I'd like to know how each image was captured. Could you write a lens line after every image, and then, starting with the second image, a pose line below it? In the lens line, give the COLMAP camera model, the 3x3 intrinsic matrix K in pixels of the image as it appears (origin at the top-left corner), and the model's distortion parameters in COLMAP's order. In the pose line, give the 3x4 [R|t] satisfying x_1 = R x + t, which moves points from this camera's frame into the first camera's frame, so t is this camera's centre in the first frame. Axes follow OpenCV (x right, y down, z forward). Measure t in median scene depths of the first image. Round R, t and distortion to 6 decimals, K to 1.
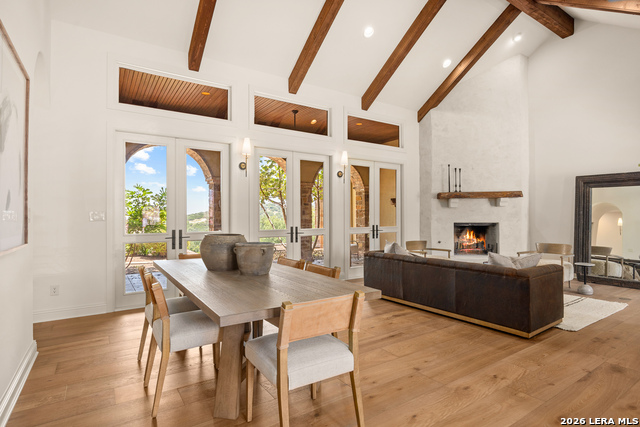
lens RADIAL K [[340.8, 0, 320.1], [0, 340.8, 212.5], [0, 0, 1]] dist [-0.001191, -0.003025]
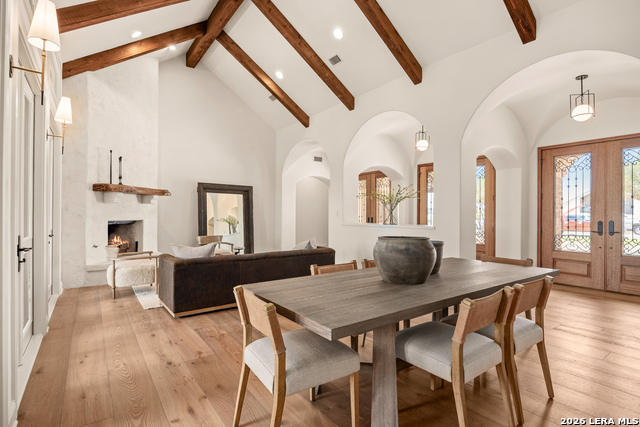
lens RADIAL K [[322.9, 0, 319.6], [0, 322.9, 215.9], [0, 0, 1]] dist [0.001203, -0.000284]
pose [[-0.013838, -0.004160, 0.999896, -0.428519], [-0.018247, 0.999826, 0.003907, 0.005196], [-0.999738, -0.018191, -0.013912, 0.532655]]
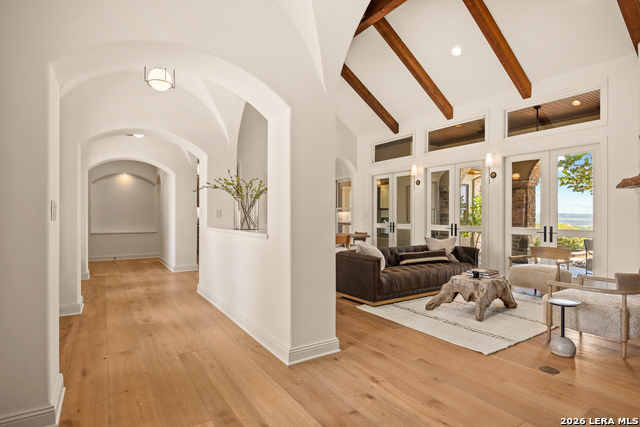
lens RADIAL K [[348.3, 0, 321.8], [0, 348.3, 213.2], [0, 0, 1]] dist [-0.004880, -0.003532]
pose [[-0.035977, -0.000048, -0.999353, 1.078494], [0.016509, 0.999864, -0.000643, -0.002345], [0.999216, -0.016521, -0.035972, 0.484542]]
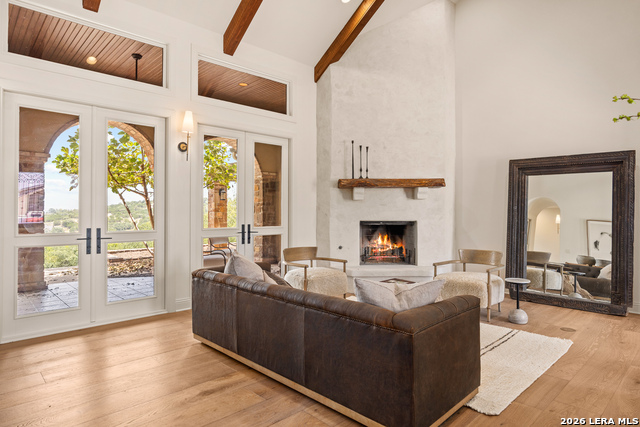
lens RADIAL K [[381.4, 0, 322.9], [0, 381.4, 207.3], [0, 0, 1]] dist [-0.004253, 0.001010]
pose [[0.984870, 0.006139, 0.173186, 0.185528], [-0.006090, 0.999981, -0.000817, 0.002058], [-0.173187, -0.000250, 0.984889, 0.223042]]
